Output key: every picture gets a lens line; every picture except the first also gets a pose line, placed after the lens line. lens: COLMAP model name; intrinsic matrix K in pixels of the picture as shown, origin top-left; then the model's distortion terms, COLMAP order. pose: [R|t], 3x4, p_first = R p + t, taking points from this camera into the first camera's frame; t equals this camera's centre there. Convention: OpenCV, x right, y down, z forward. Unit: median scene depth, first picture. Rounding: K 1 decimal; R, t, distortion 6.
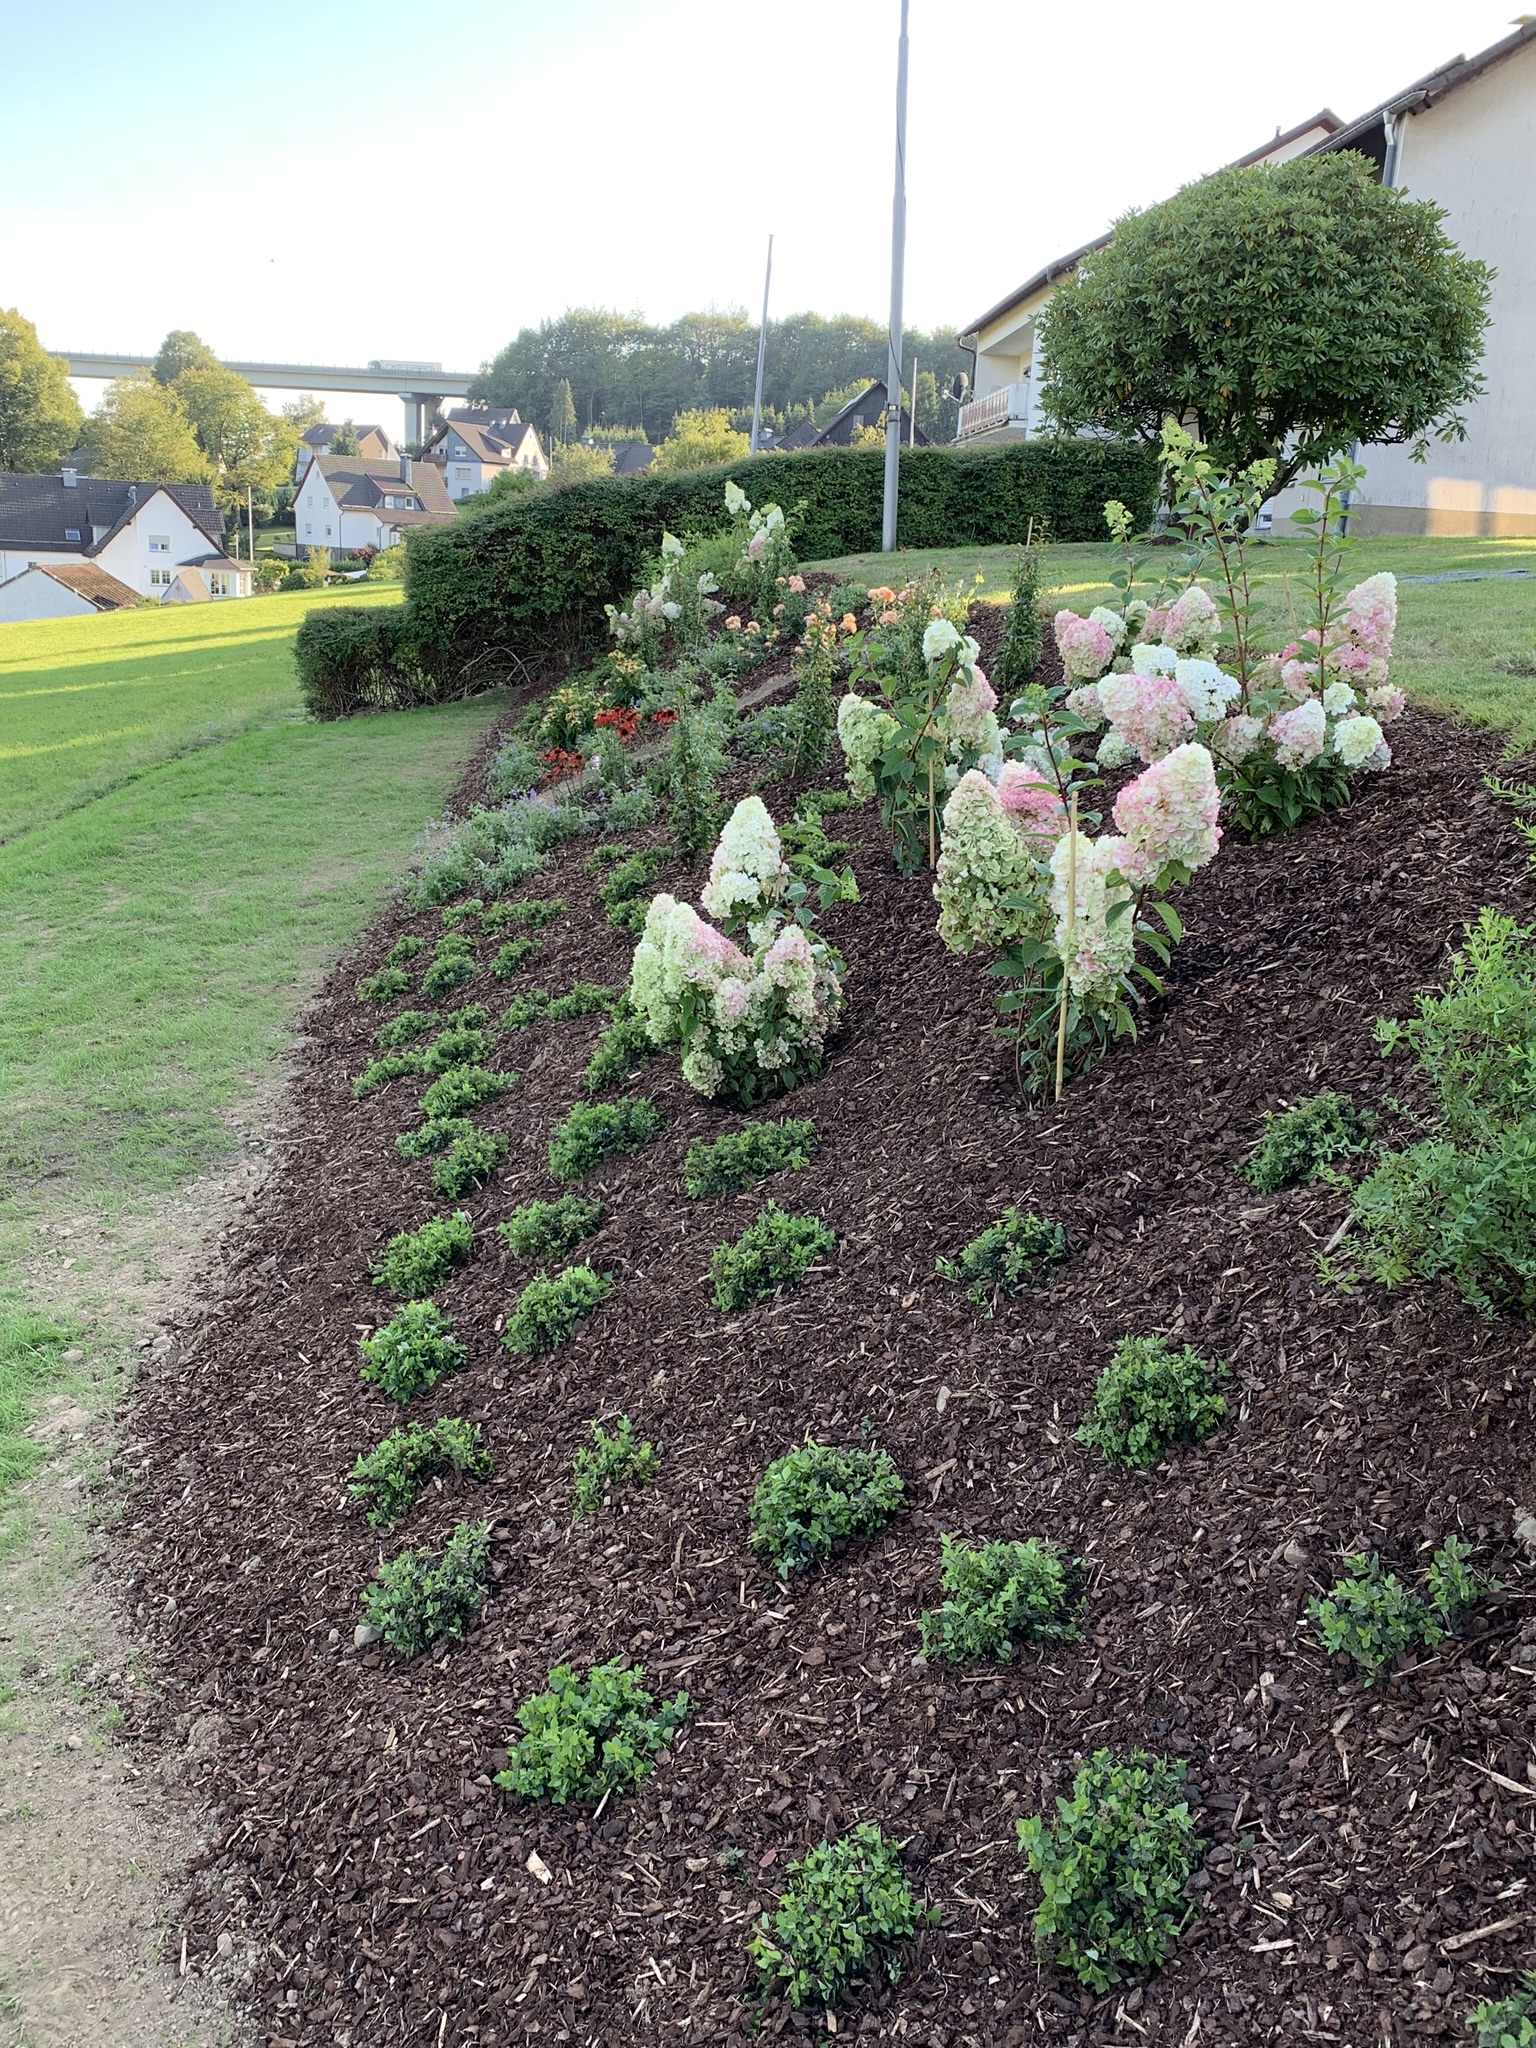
lens RADIAL K [[1783.7, 0, 756.5], [0, 1783.7, 1060.9], [0, 0, 1]] dist [0.001435, -0.003697]
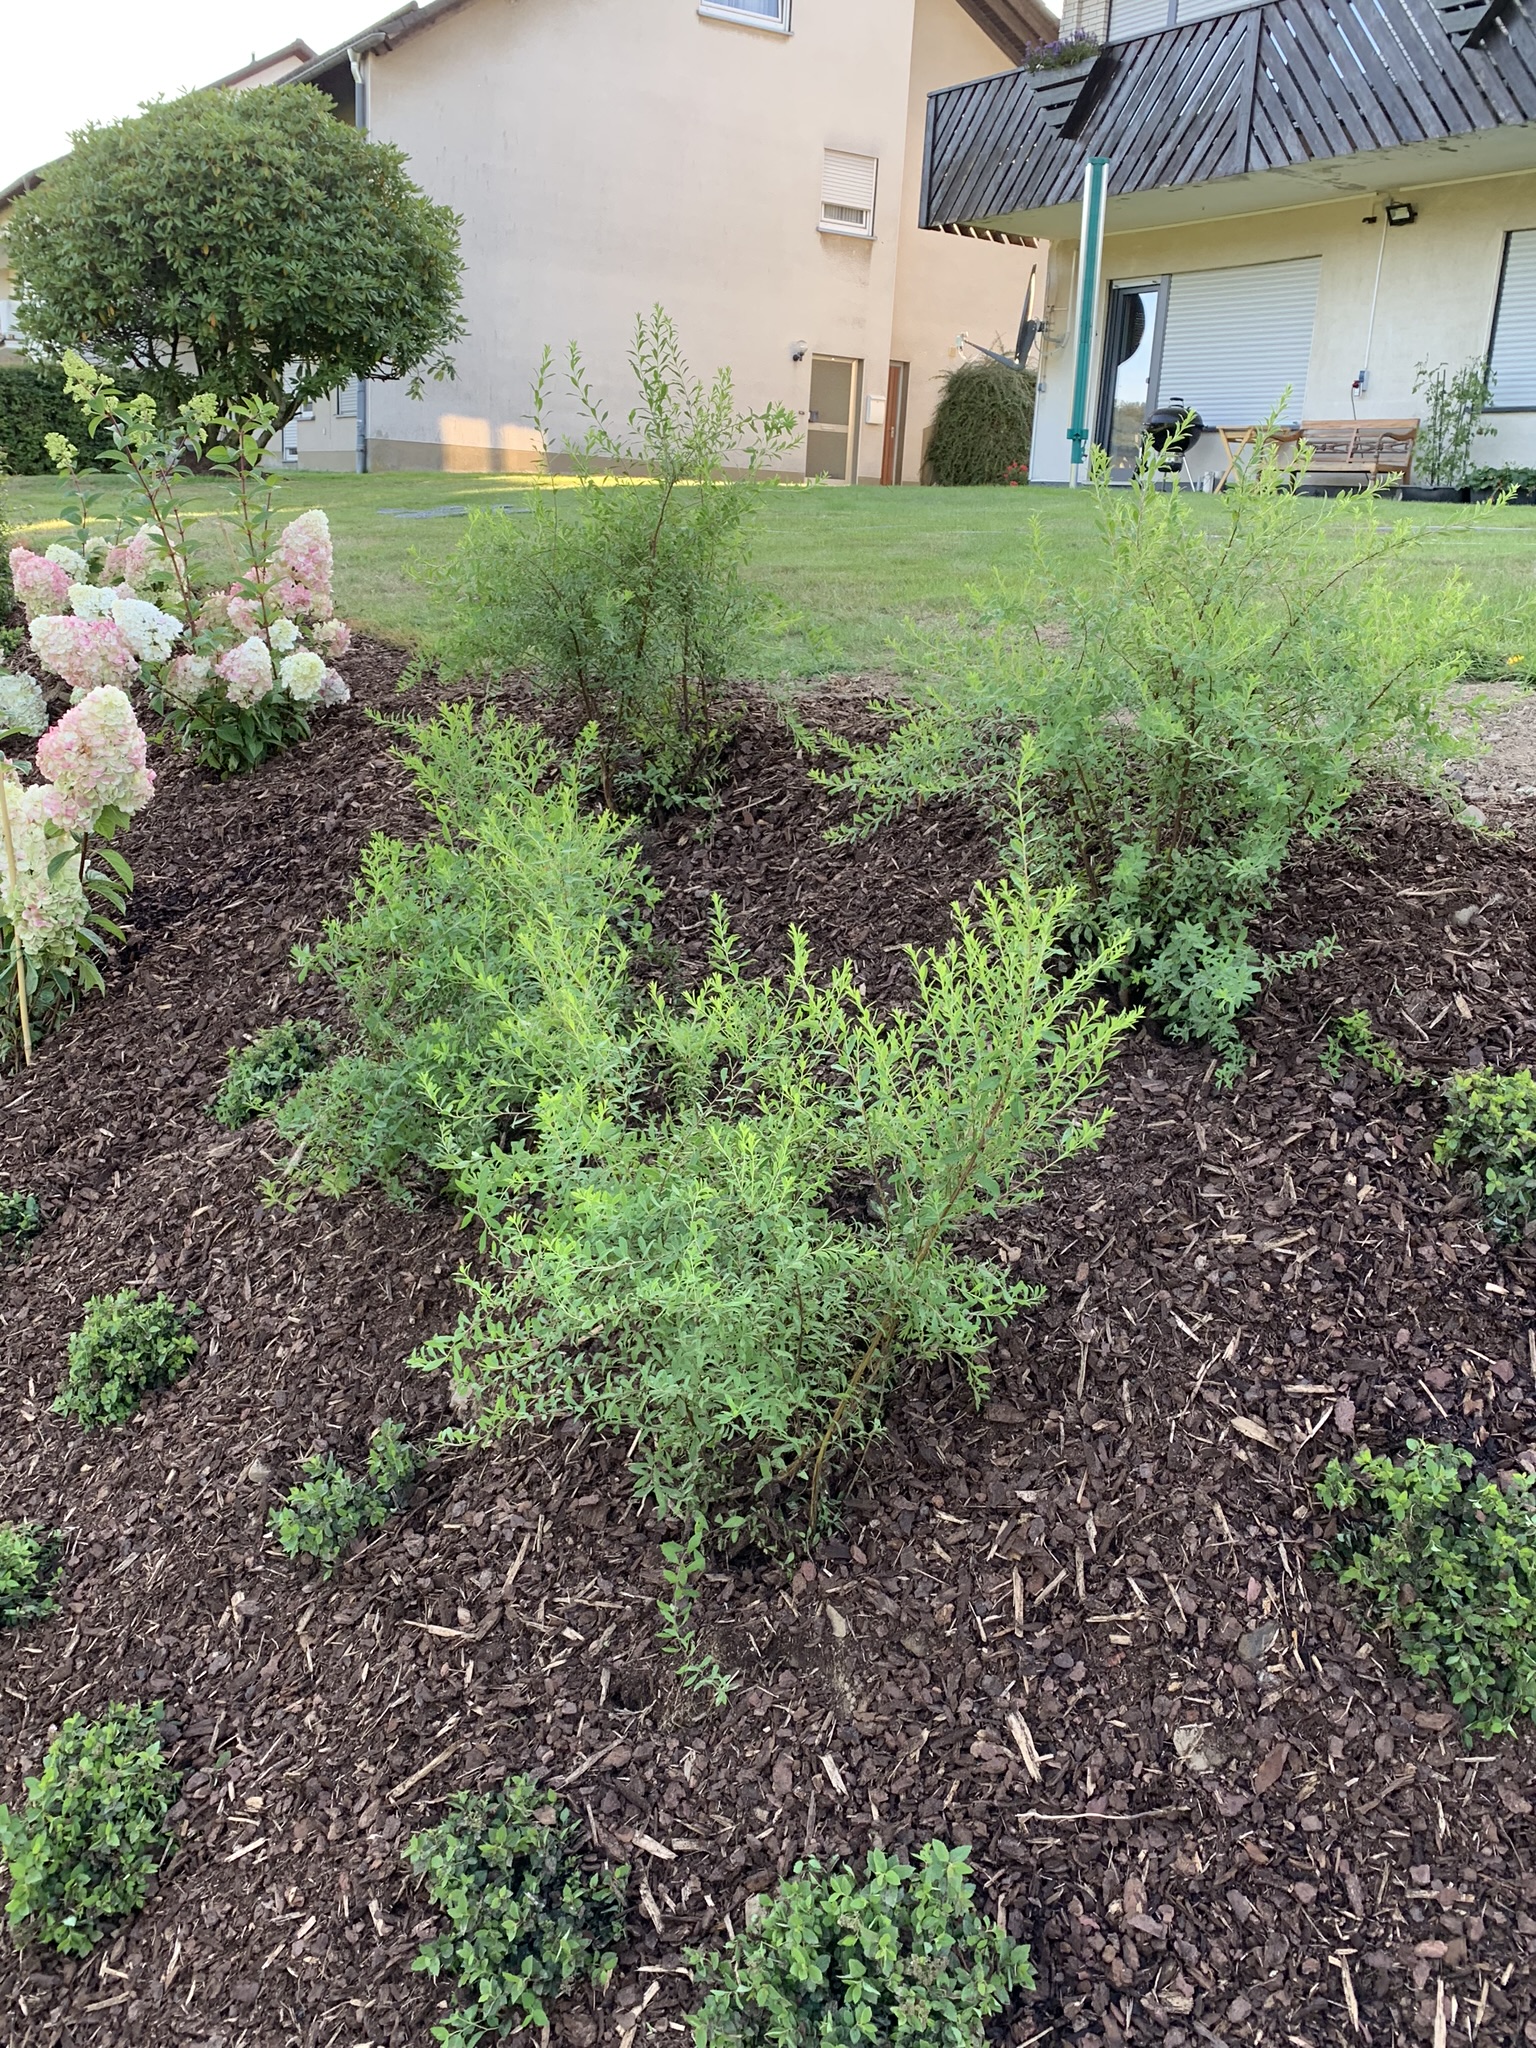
lens RADIAL K [[1797.0, 0, 763.5], [0, 1797.0, 1036.9], [0, 0, 1]] dist [-0.006013, 0.012115]
pose [[0.875144, -0.136167, 0.464308, 0.092912], [0.126711, 0.990593, 0.051680, 0.009380], [-0.466977, 0.013606, 0.884165, -0.046962]]
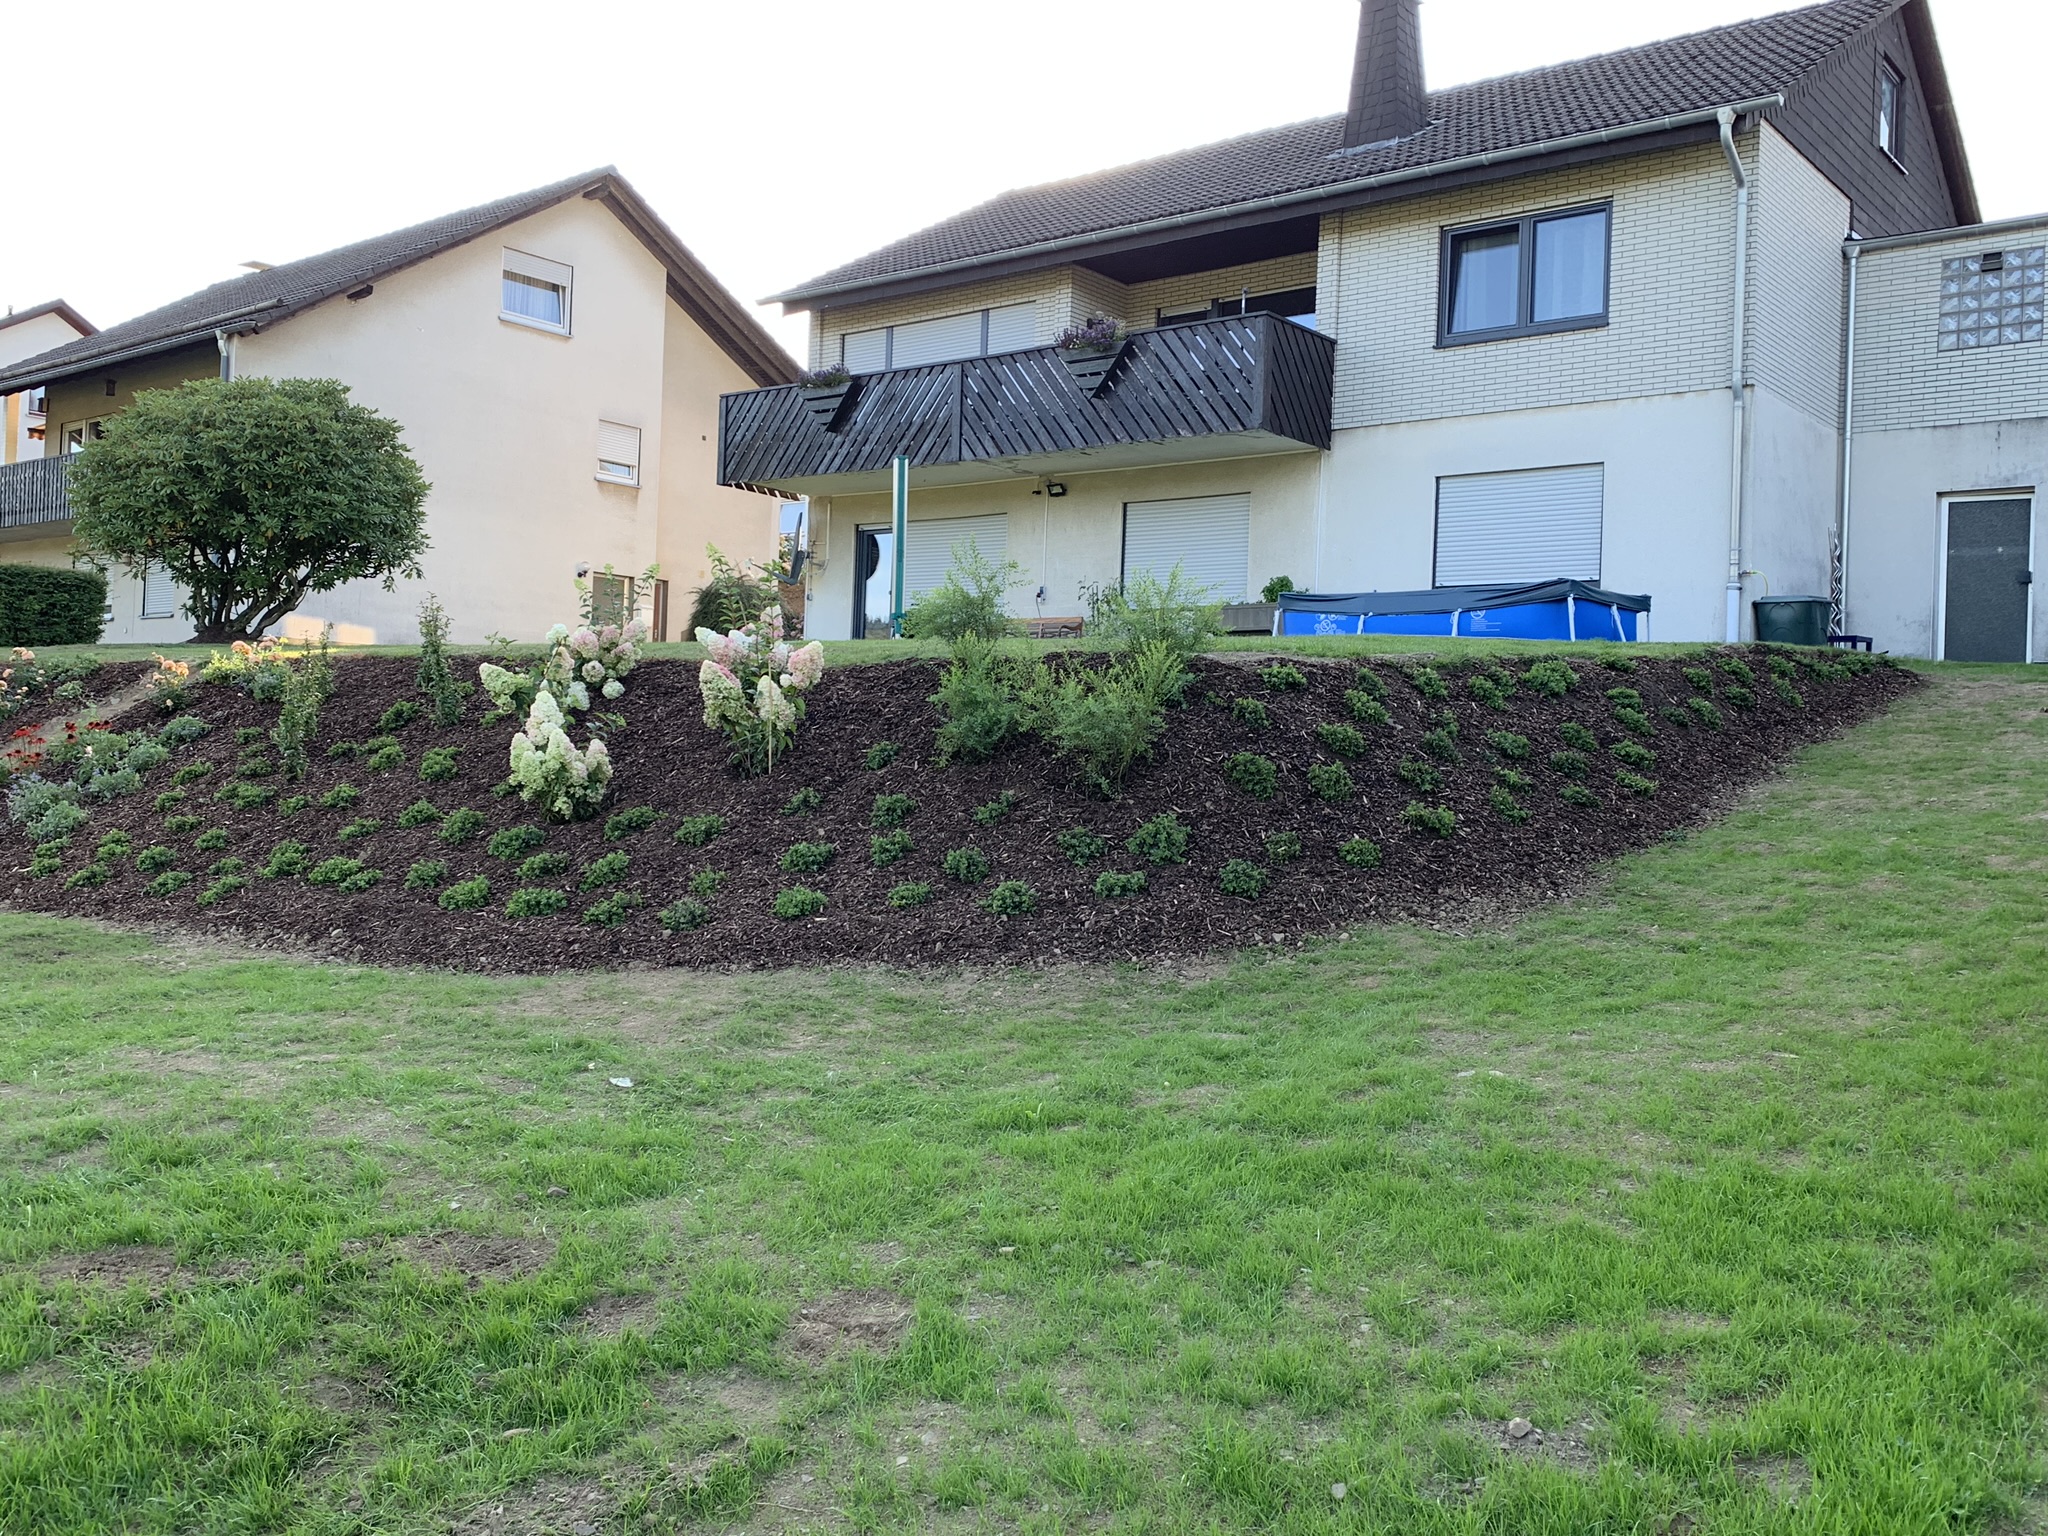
lens RADIAL K [[1760.7, 0, 1021.0], [0, 1760.7, 739.0], [0, 0, 1]] dist [0.138618, -0.358113]
pose [[0.670603, -0.014393, 0.741677, -2.151338], [0.204045, 0.964825, -0.165768, 0.680417], [-0.713202, 0.262500, 0.649951, -1.433311]]
